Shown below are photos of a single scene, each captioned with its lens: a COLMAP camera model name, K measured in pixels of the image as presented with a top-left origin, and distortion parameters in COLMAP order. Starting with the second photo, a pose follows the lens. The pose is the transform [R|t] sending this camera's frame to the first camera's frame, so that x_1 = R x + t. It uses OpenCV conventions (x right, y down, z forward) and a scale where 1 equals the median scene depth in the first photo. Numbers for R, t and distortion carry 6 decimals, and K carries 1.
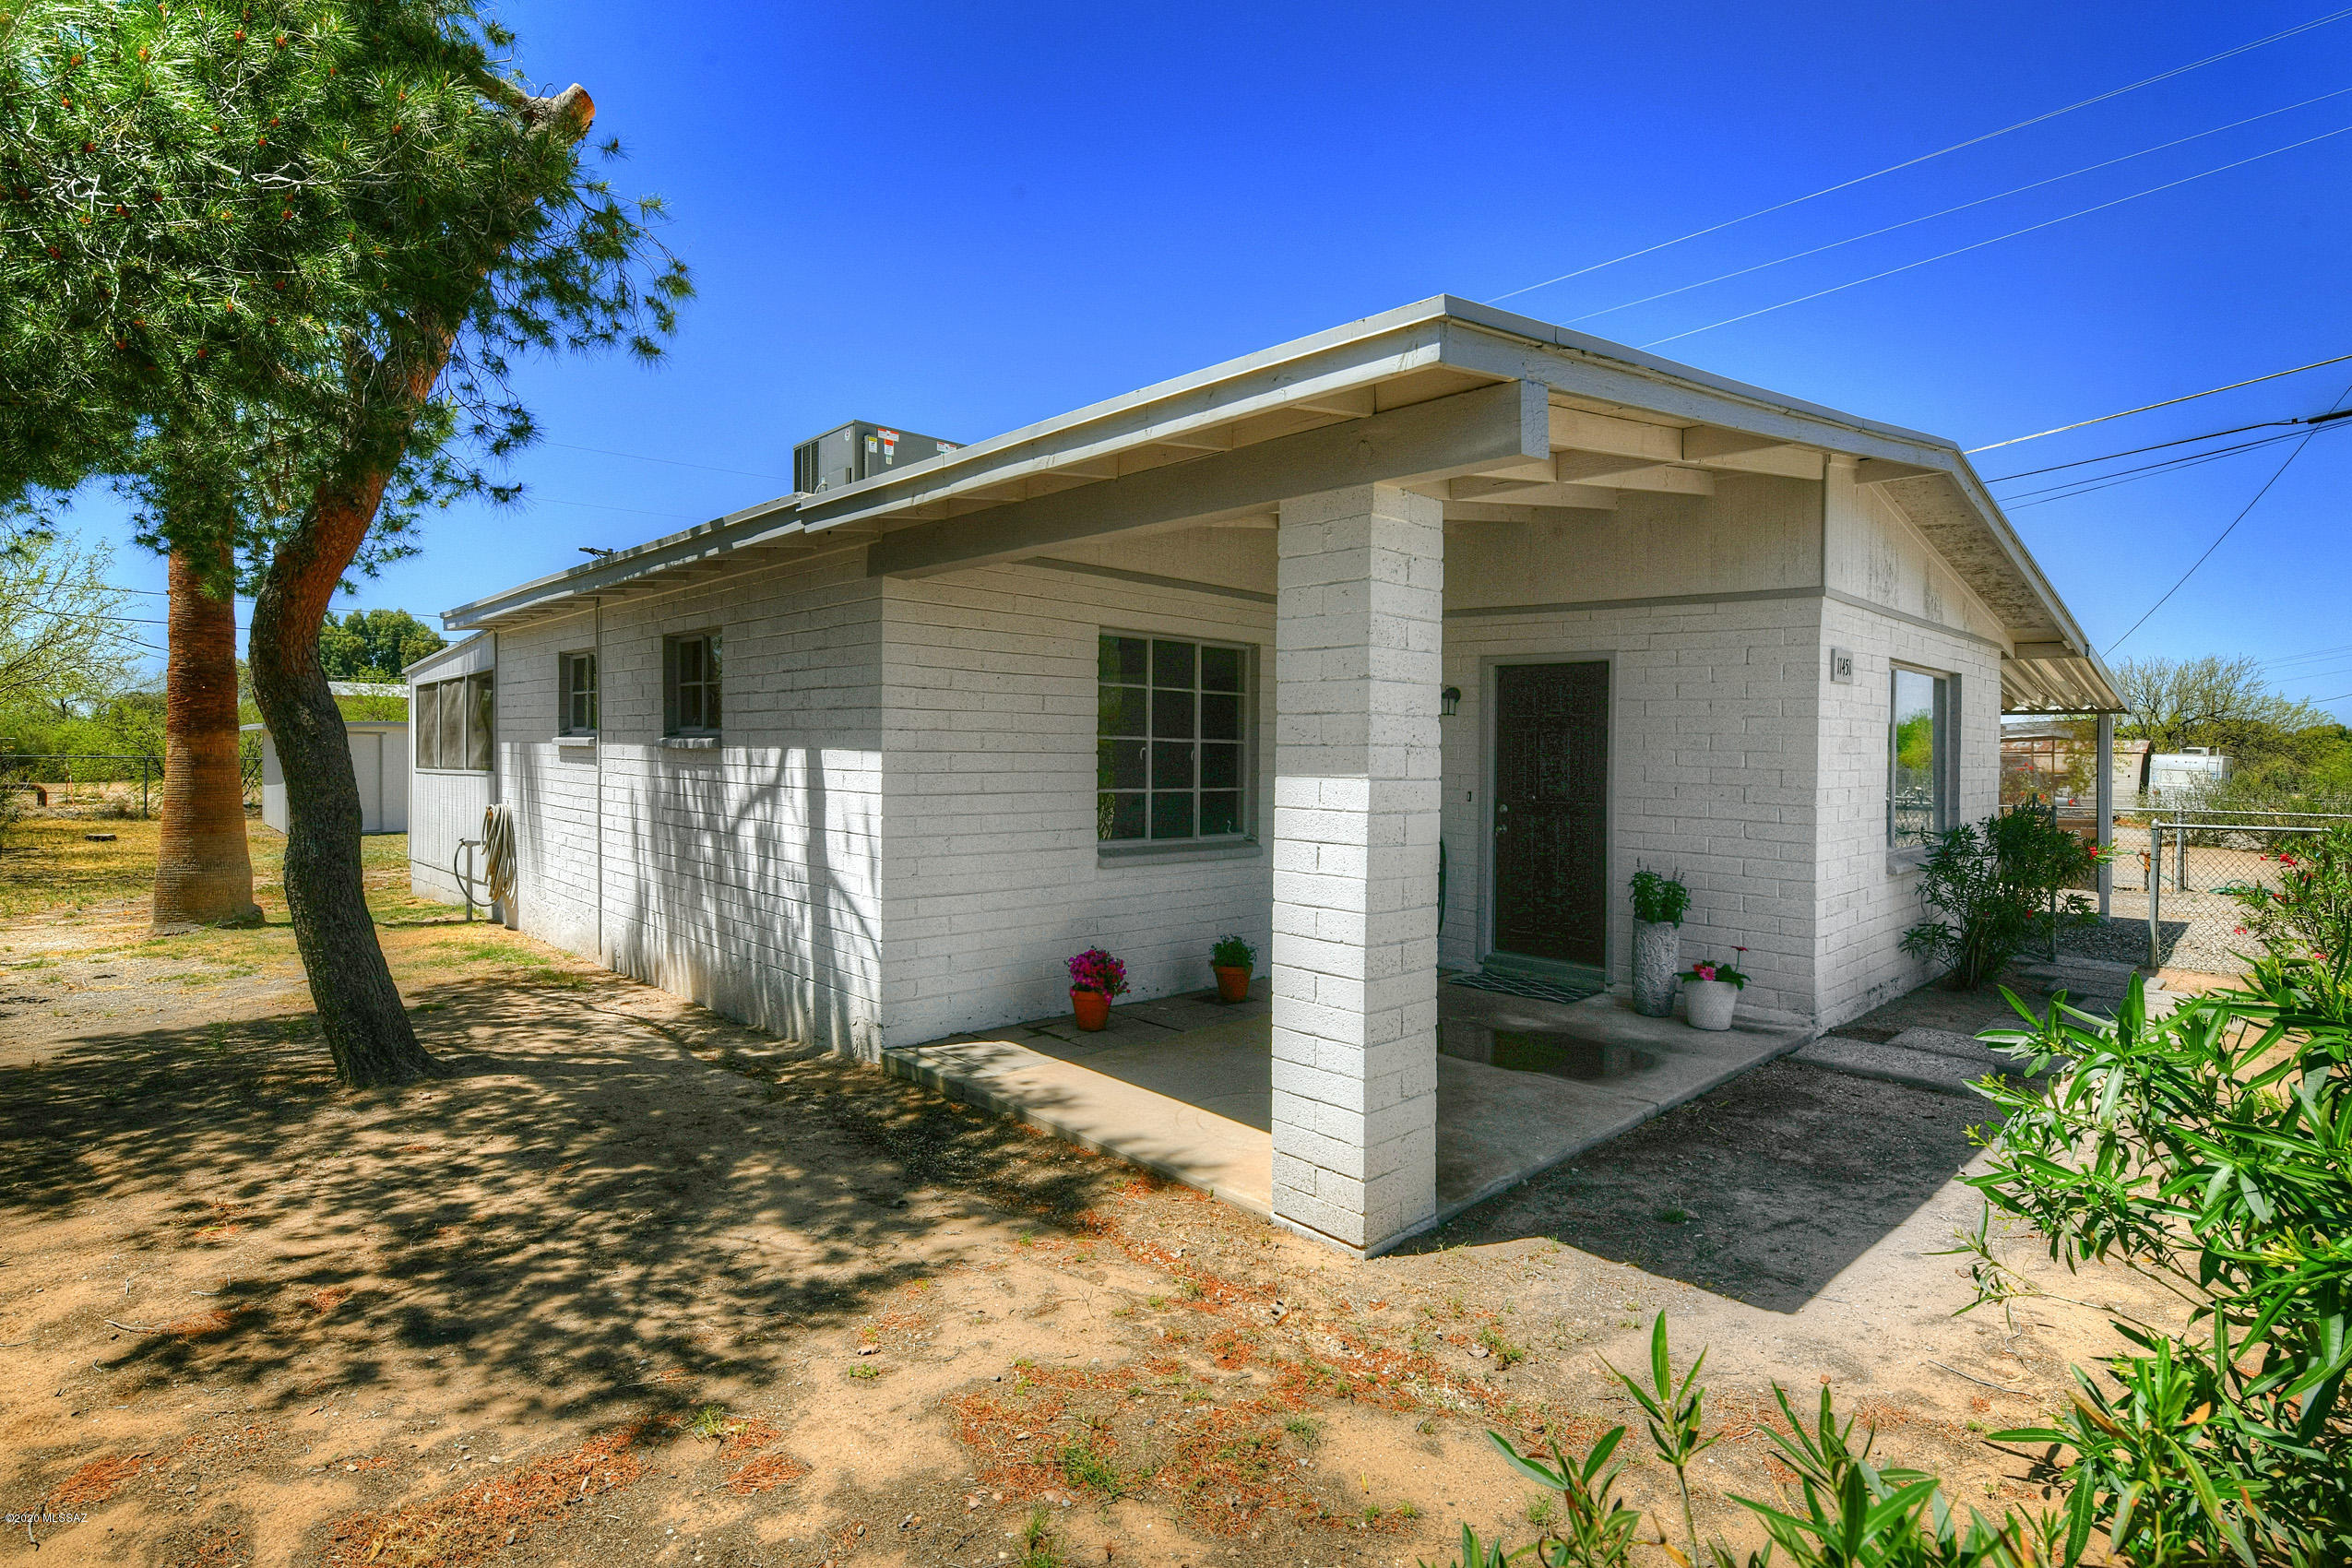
lens RADIAL K [[1179.8, 0, 1172.8], [0, 1179.8, 775.8], [0, 0, 1]] dist [-0.004312, -0.000955]
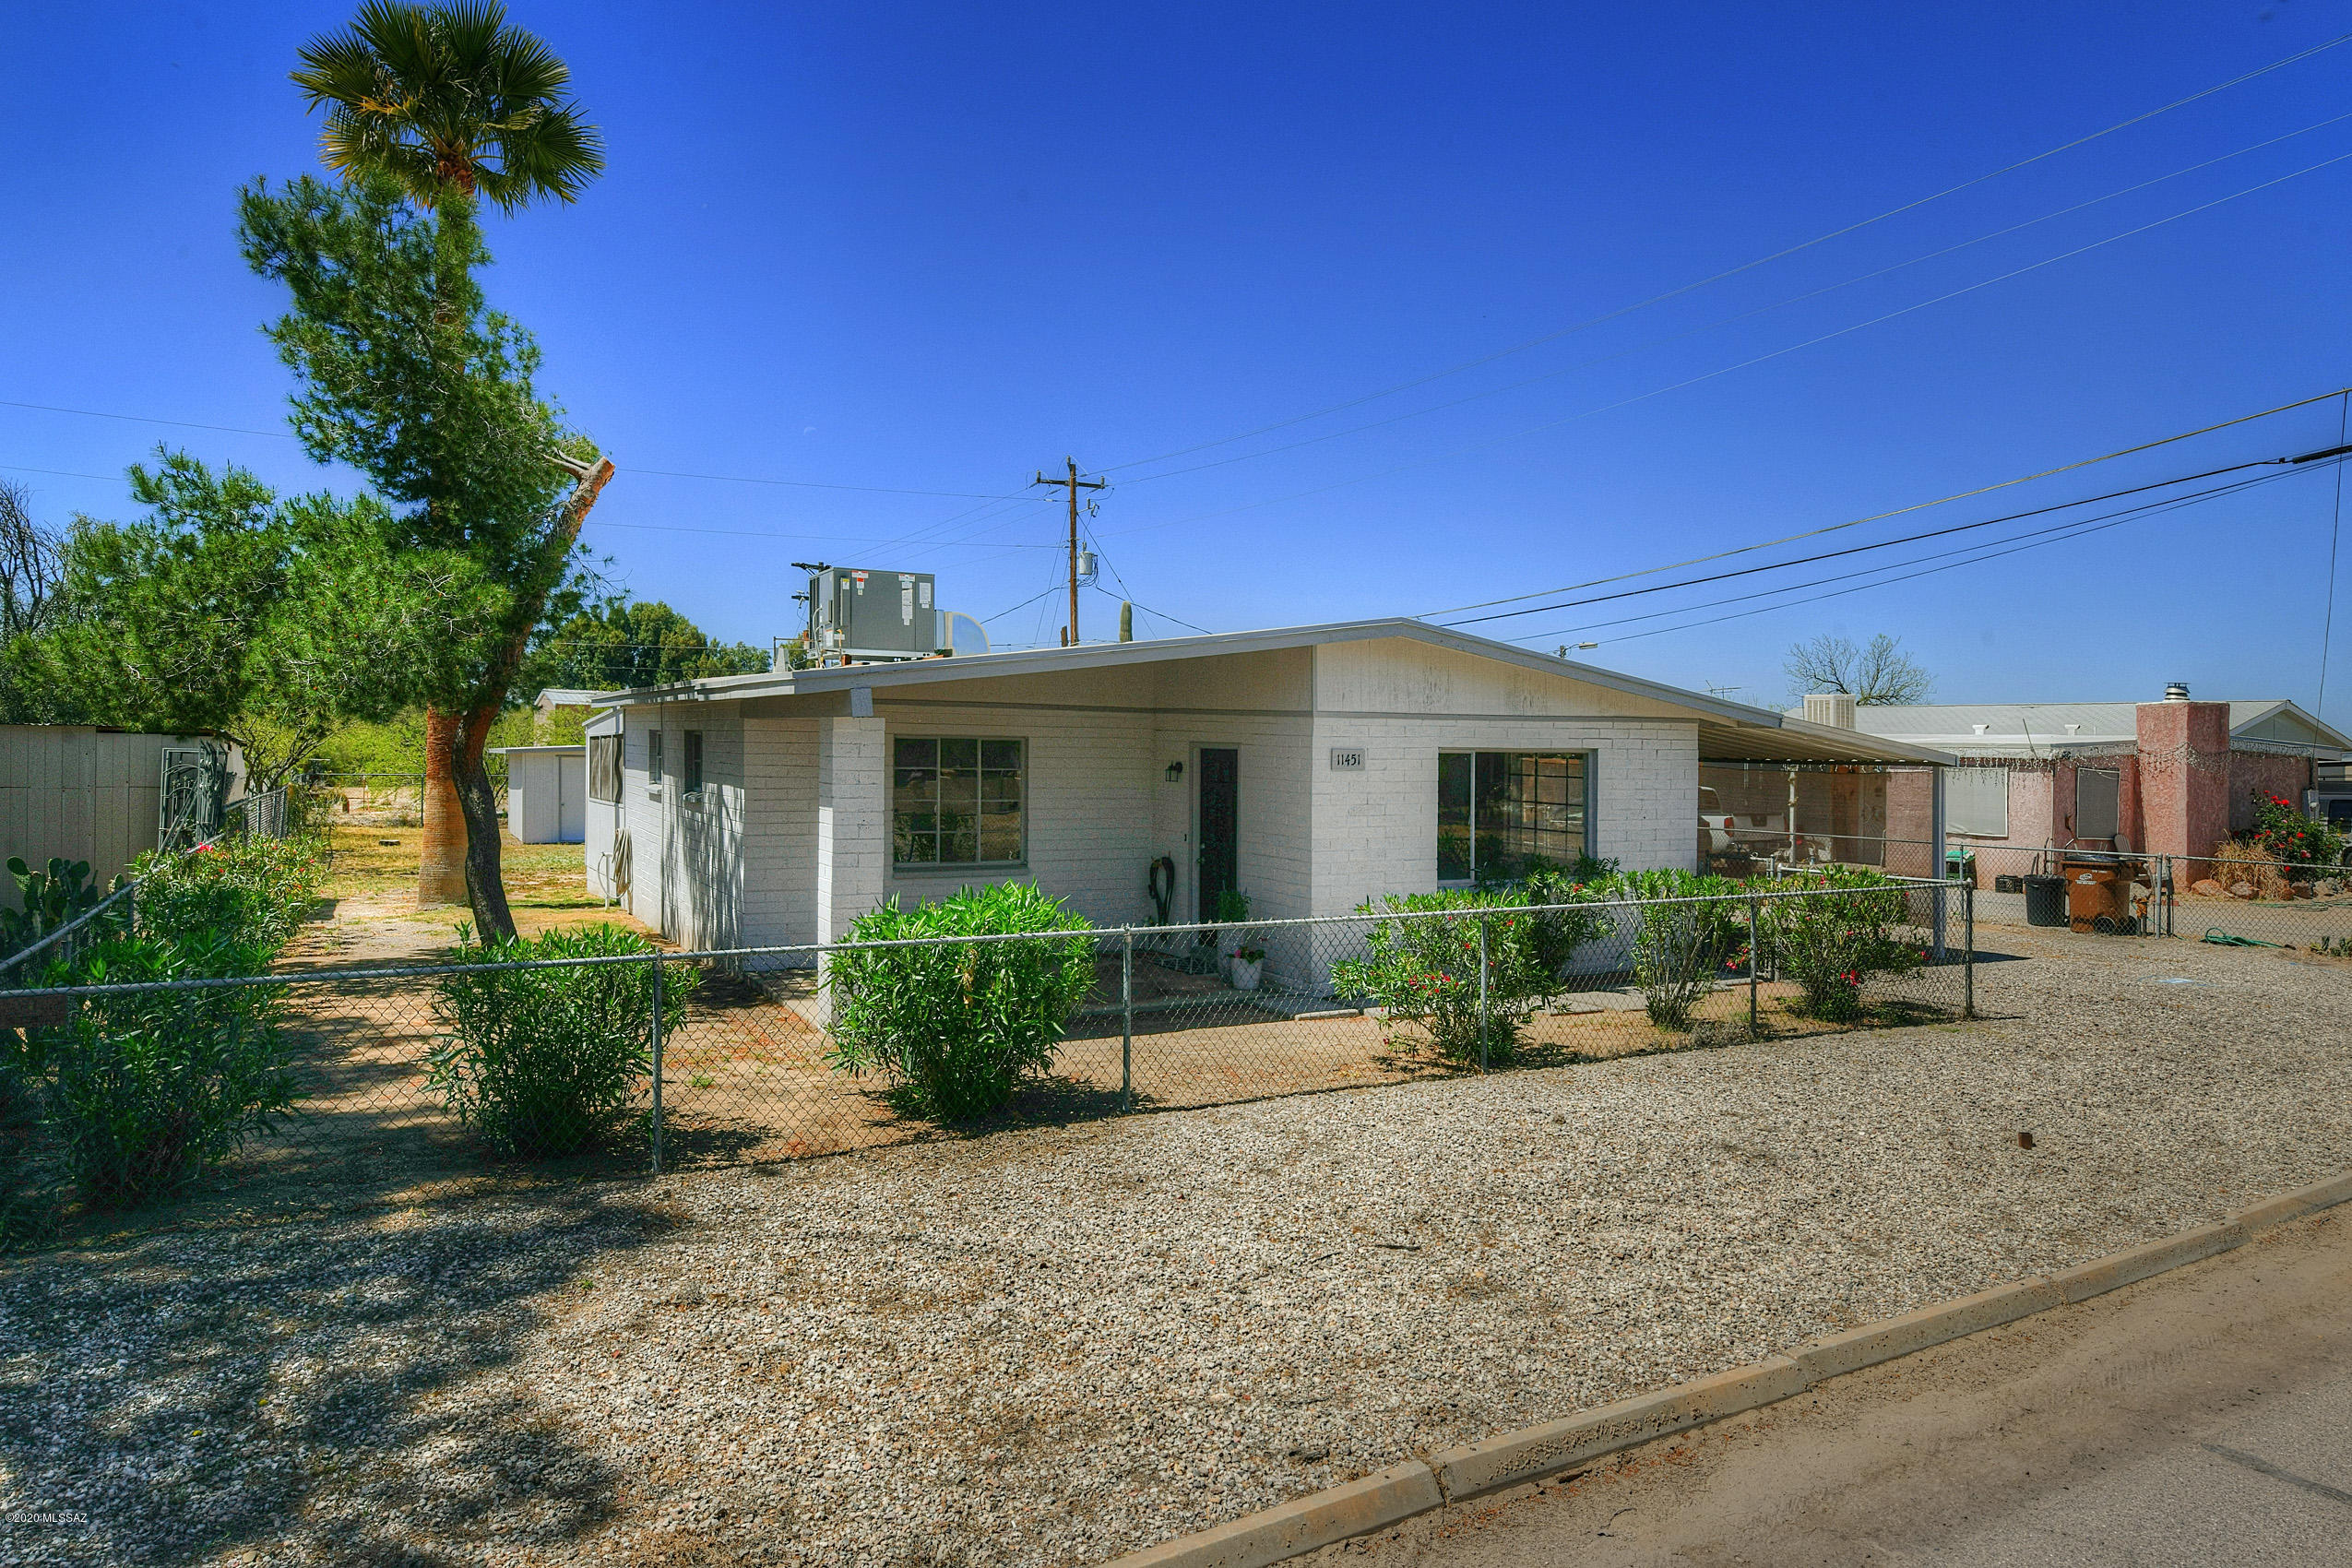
lens RADIAL K [[1435.6, 0, 1176.4], [0, 1435.6, 774.2], [0, 0, 1]] dist [-0.004812, -0.000068]
pose [[0.971696, 0.007543, -0.236113, 0.512118], [-0.008820, 0.999952, -0.004352, -0.040747], [0.236069, 0.006311, 0.971716, -0.561399]]
